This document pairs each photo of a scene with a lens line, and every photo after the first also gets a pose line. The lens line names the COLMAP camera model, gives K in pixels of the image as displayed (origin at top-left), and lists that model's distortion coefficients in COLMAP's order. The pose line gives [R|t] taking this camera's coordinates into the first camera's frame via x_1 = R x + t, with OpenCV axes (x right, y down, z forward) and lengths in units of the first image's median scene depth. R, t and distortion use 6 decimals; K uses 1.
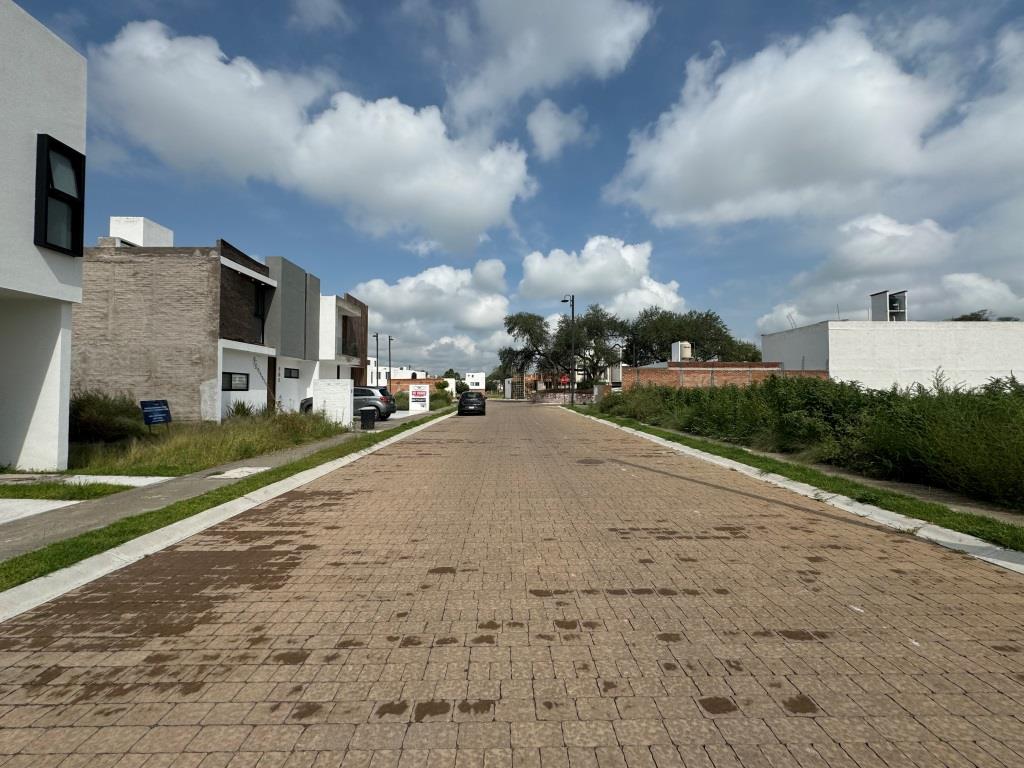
lens RADIAL K [[407.1, 0, 512.0], [0, 407.1, 384.0], [0, 0, 1]] dist [-0.000520, -0.000041]
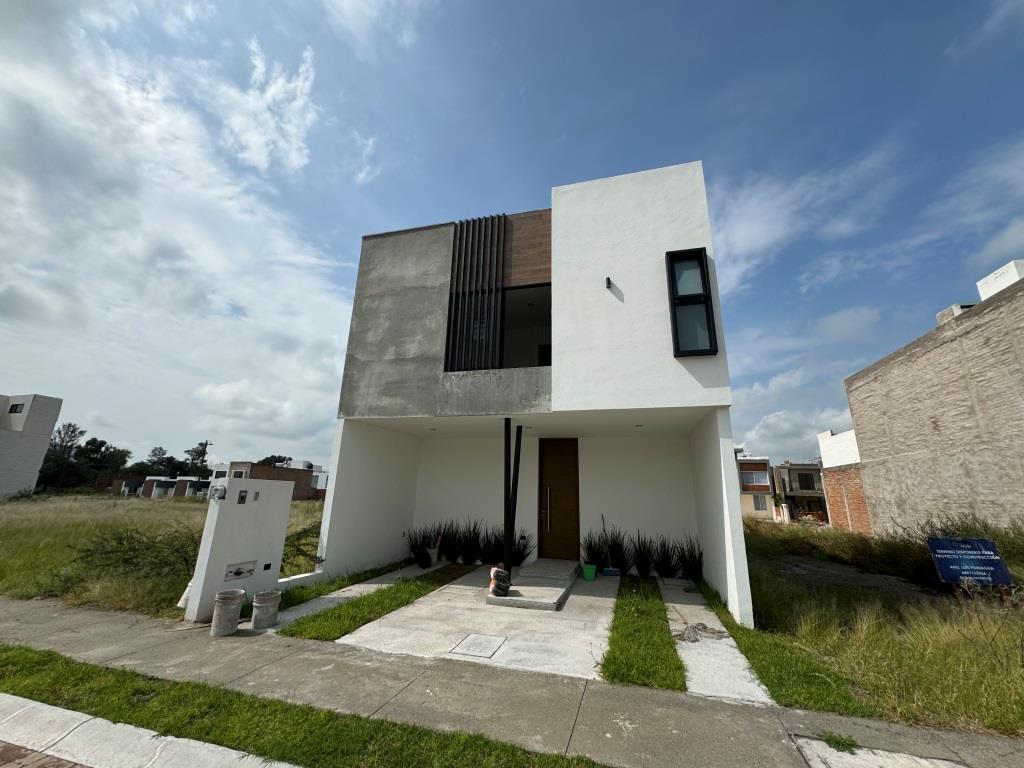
lens RADIAL K [[407.1, 0, 512.0], [0, 407.1, 384.0], [0, 0, 1]] dist [-0.000520, -0.000041]
pose [[-0.283004, -0.263962, -0.922080, -0.082516], [-0.009218, 0.962087, -0.272586, -0.005173], [0.959074, -0.068643, -0.274708, 0.414028]]
